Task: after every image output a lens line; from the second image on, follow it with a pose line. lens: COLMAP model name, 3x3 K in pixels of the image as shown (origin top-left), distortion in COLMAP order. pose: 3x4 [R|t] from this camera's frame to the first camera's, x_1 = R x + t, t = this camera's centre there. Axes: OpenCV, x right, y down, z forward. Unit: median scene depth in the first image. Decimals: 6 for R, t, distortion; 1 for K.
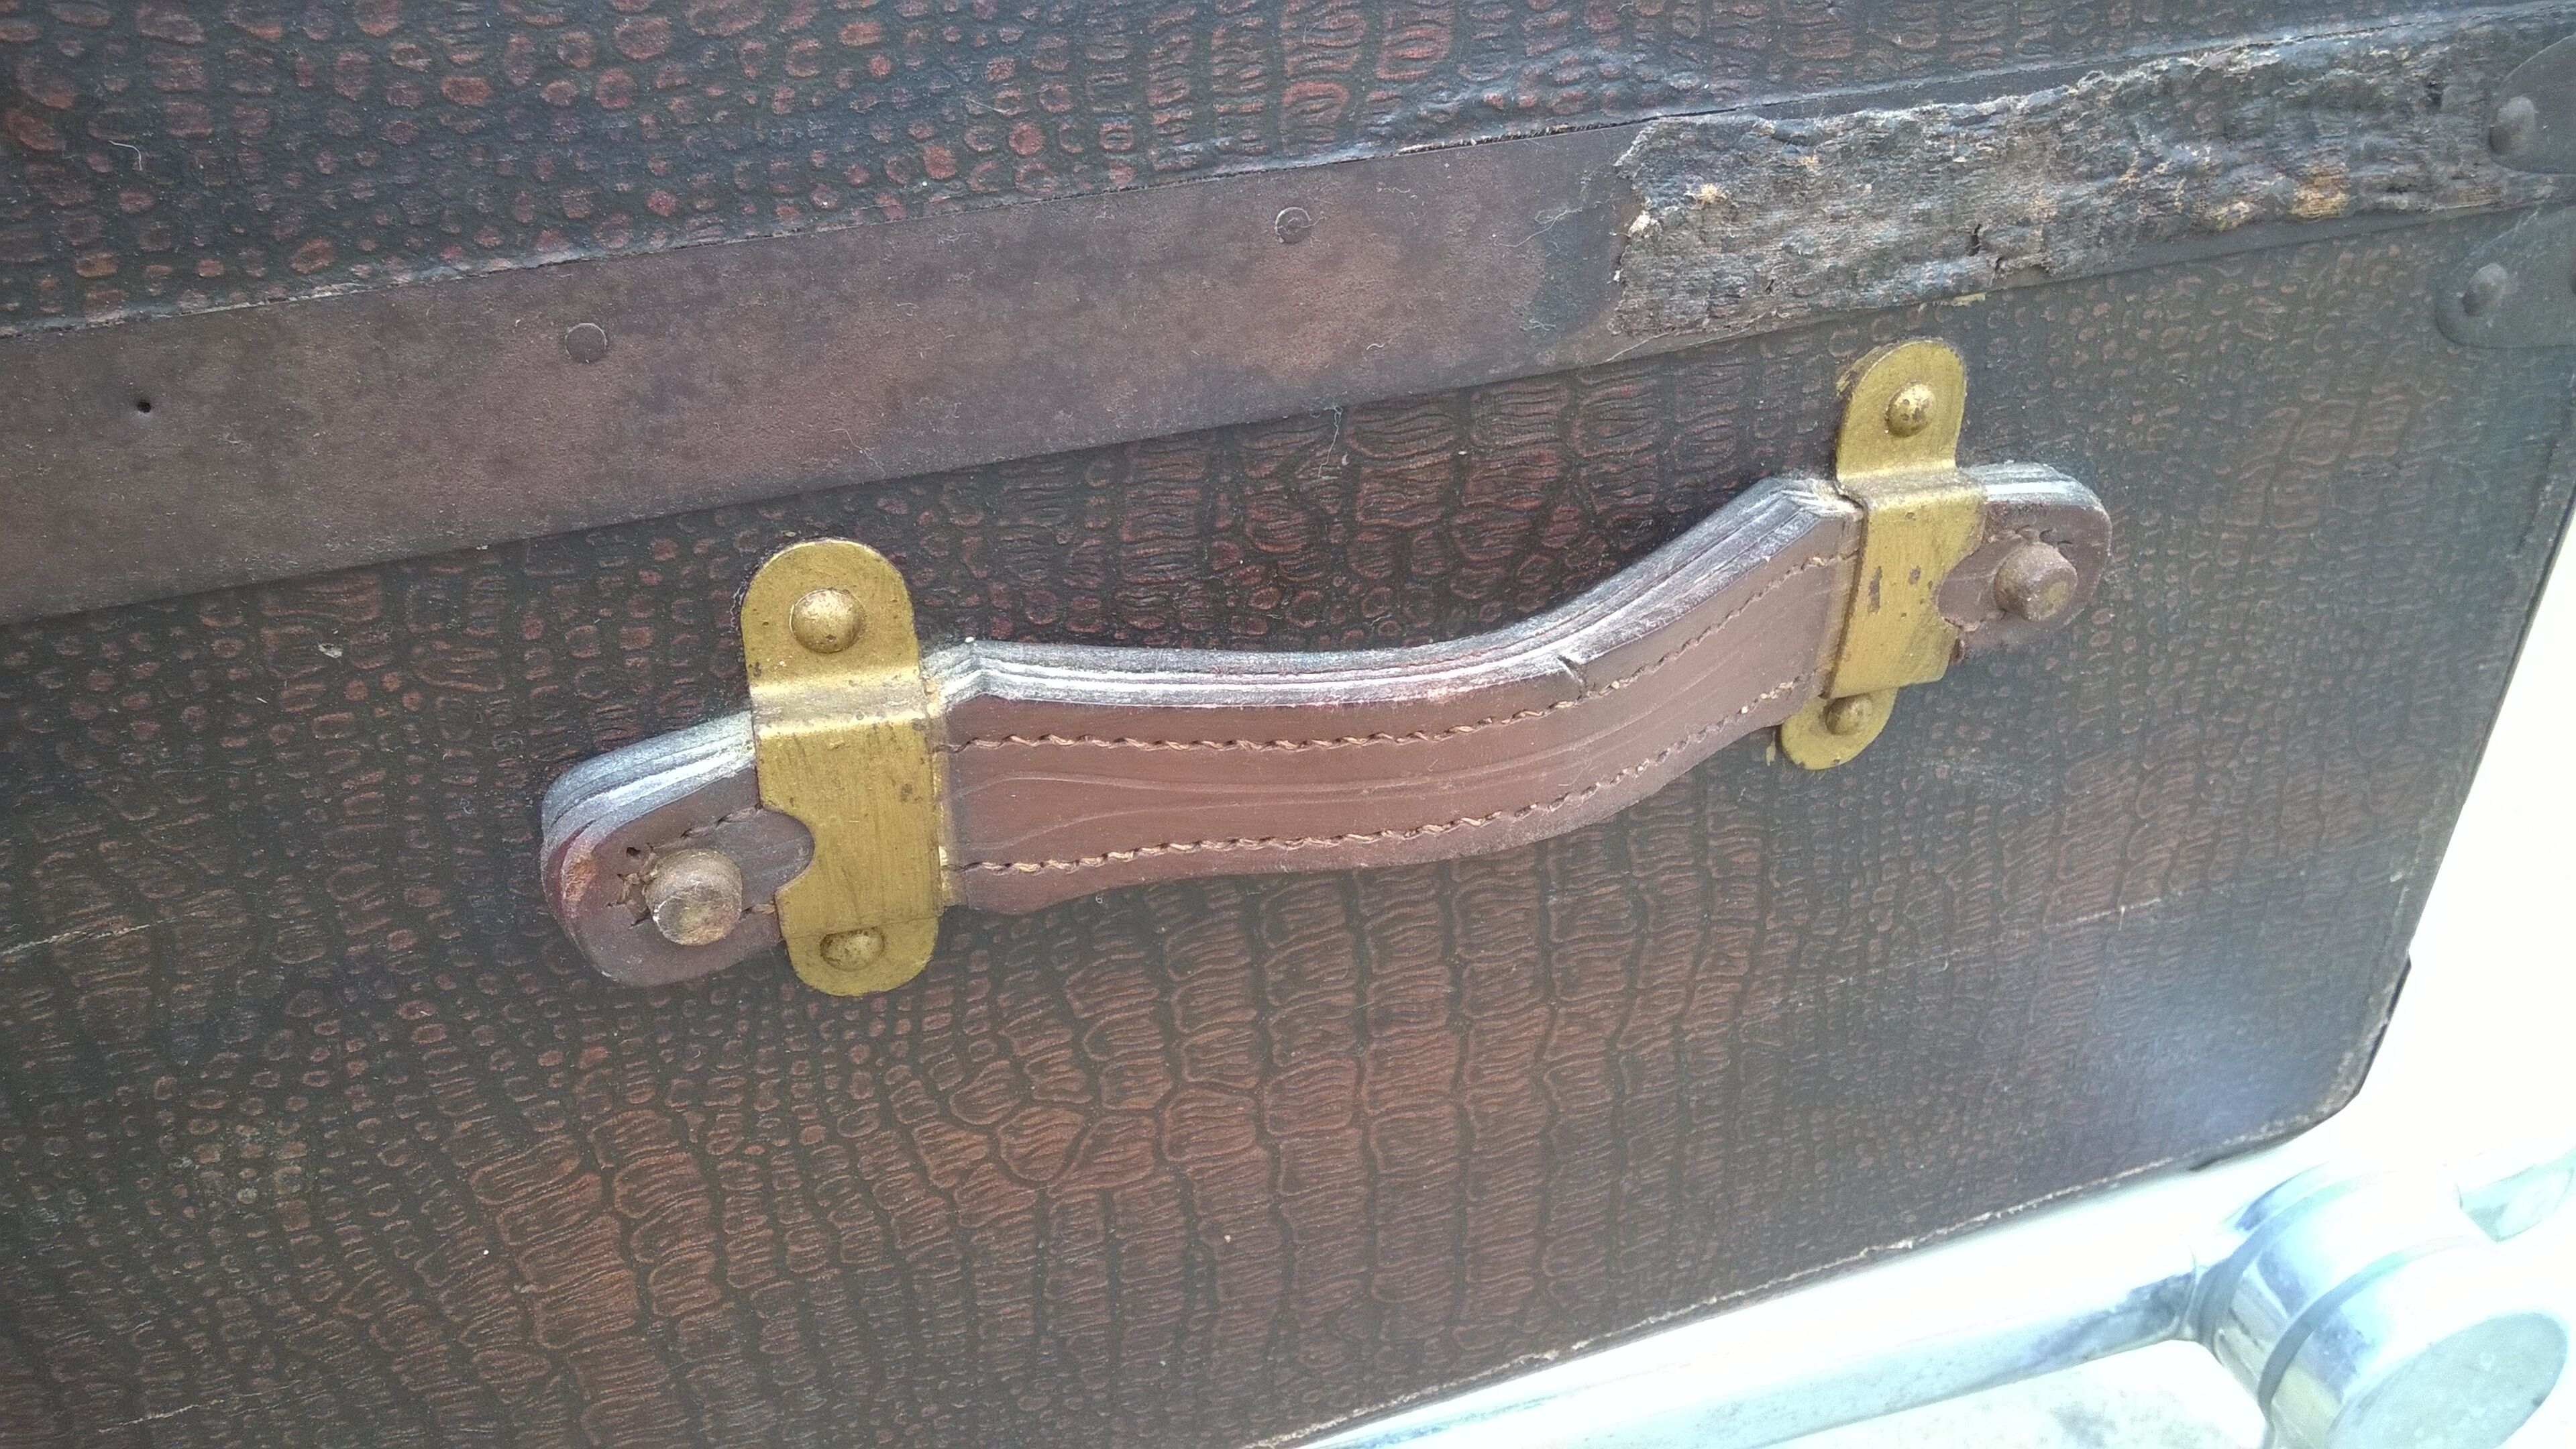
lens RADIAL K [[1846.2, 0, 1267.6], [0, 1846.2, 714.9], [0, 0, 1]] dist [0.029904, -0.047206]
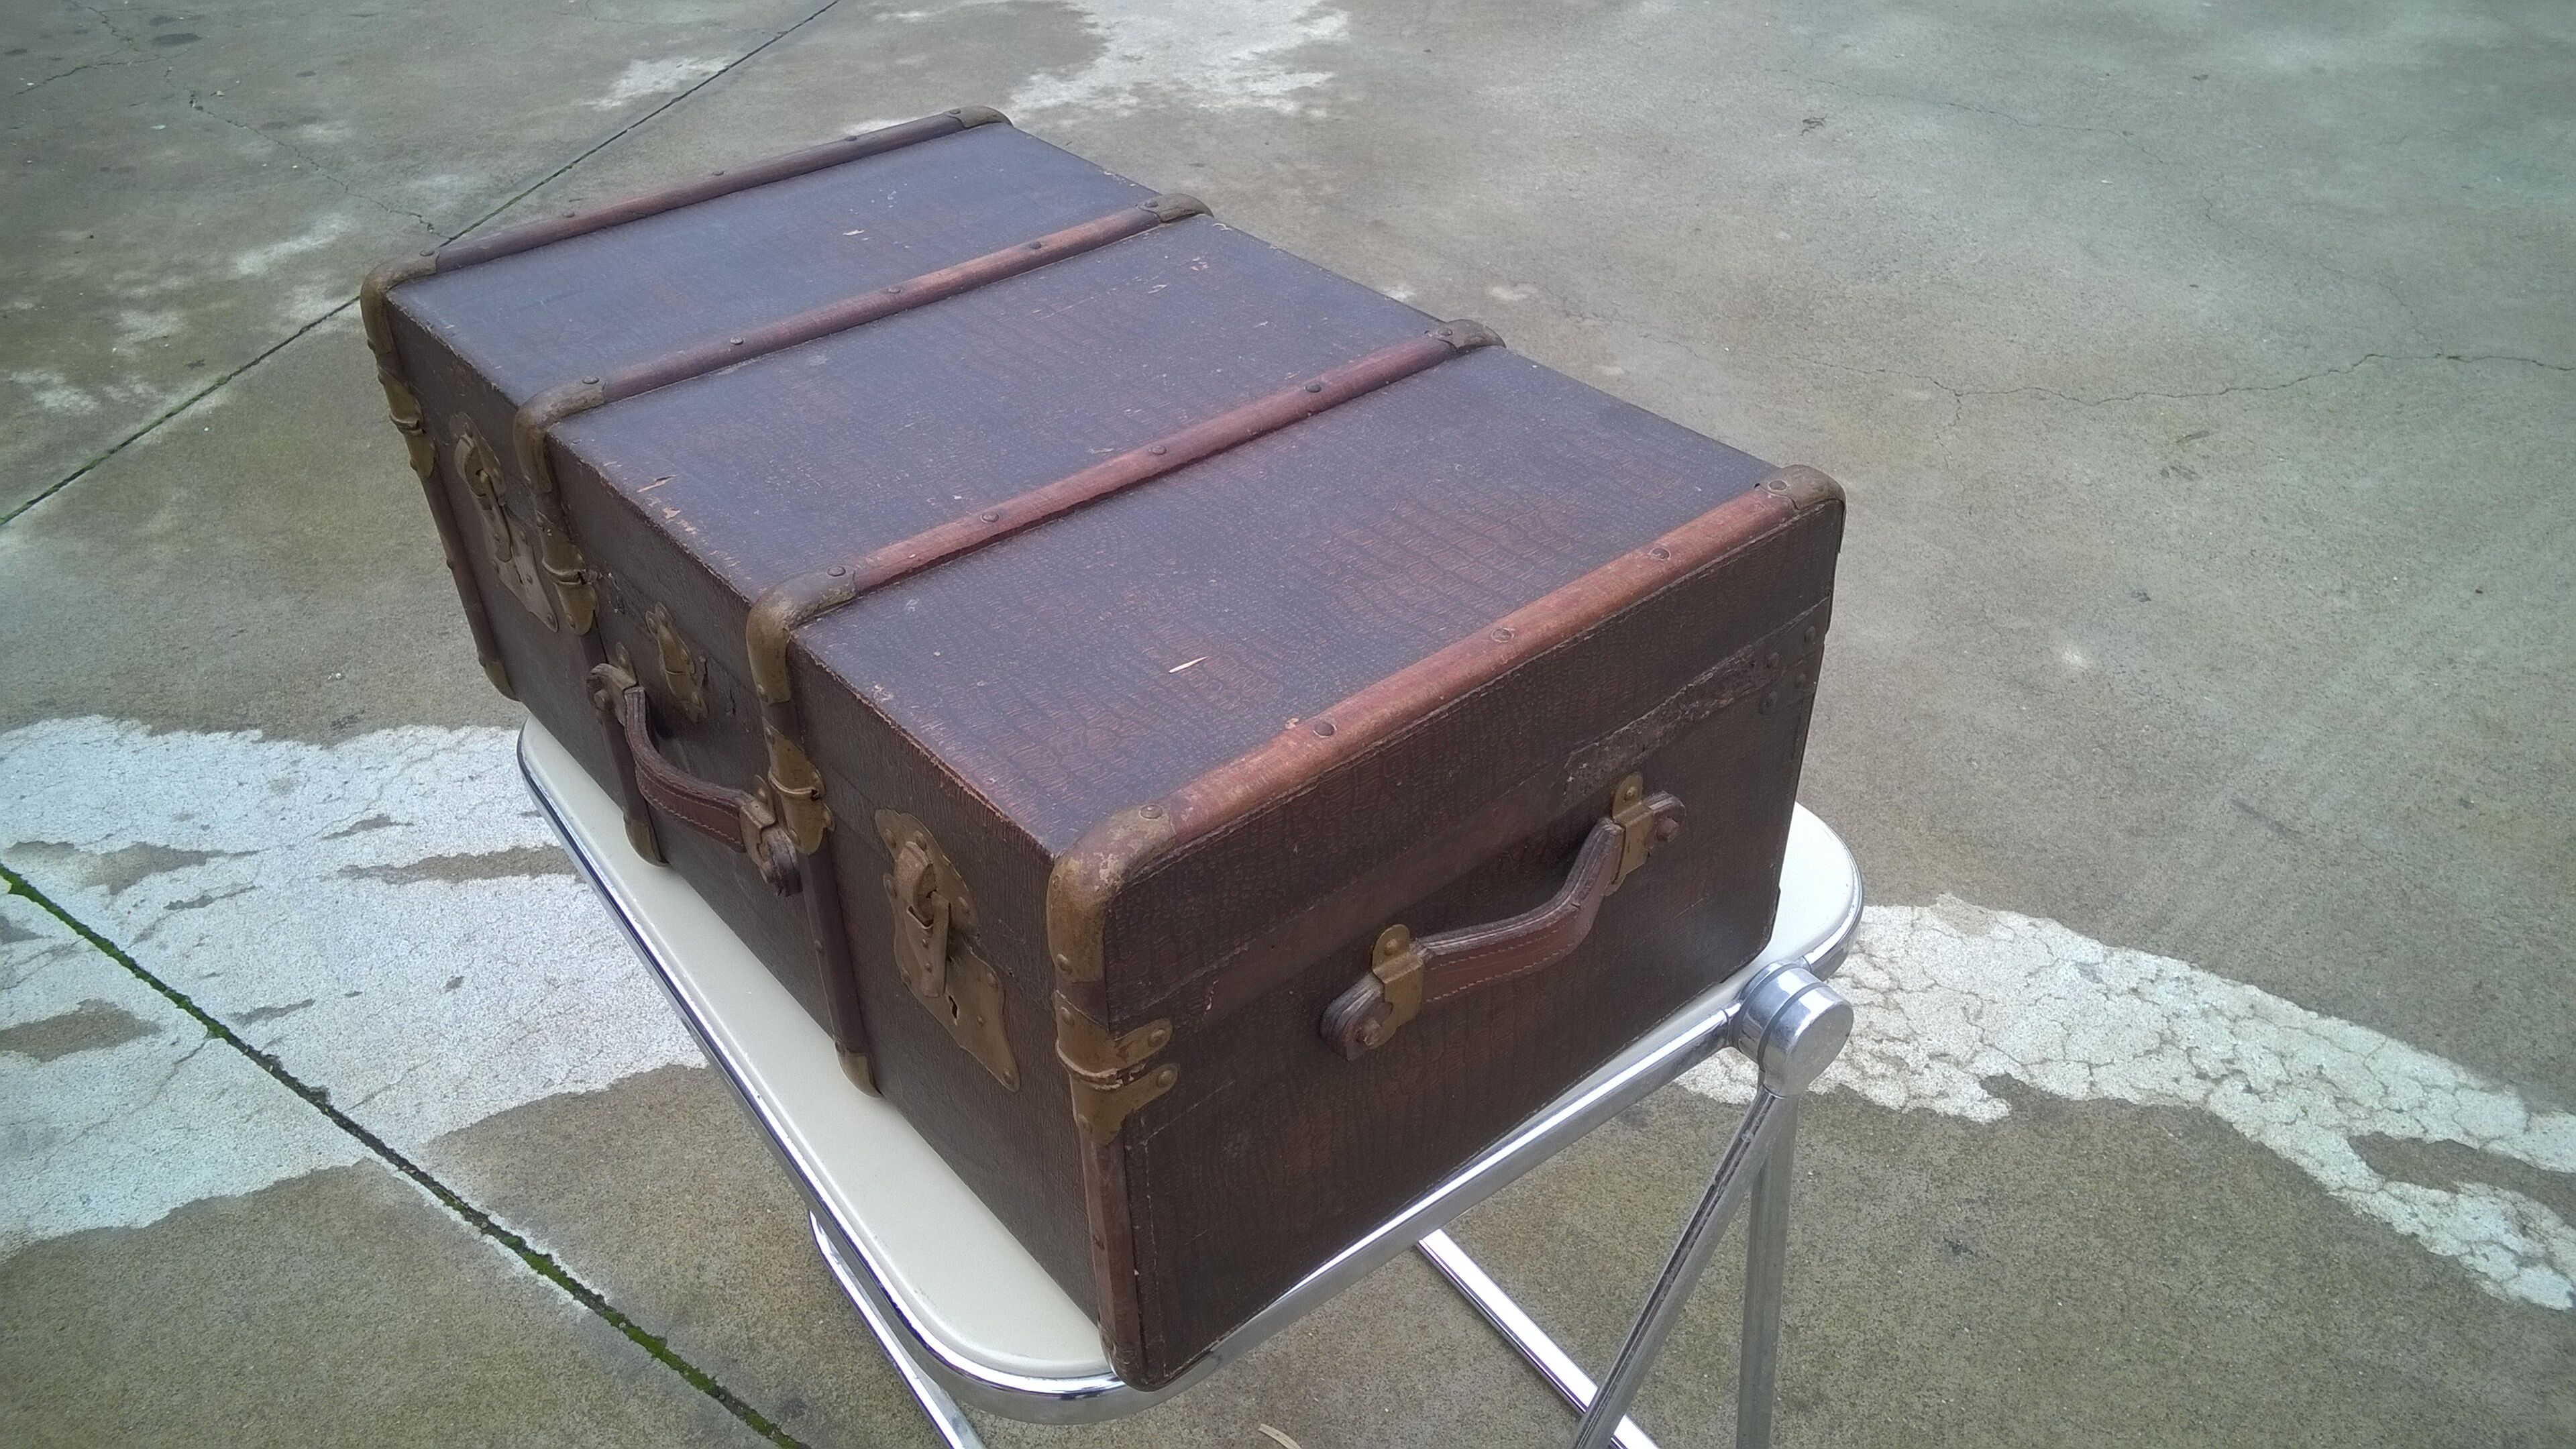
lens RADIAL K [[1846.2, 0, 1267.6], [0, 1846.2, 714.9], [0, 0, 1]] dist [0.029904, -0.047206]
pose [[0.933519, -0.200528, 0.297205, -1.205976], [0.182668, 0.979318, 0.087001, -0.708633], [-0.308504, -0.026927, 0.950842, -1.922409]]
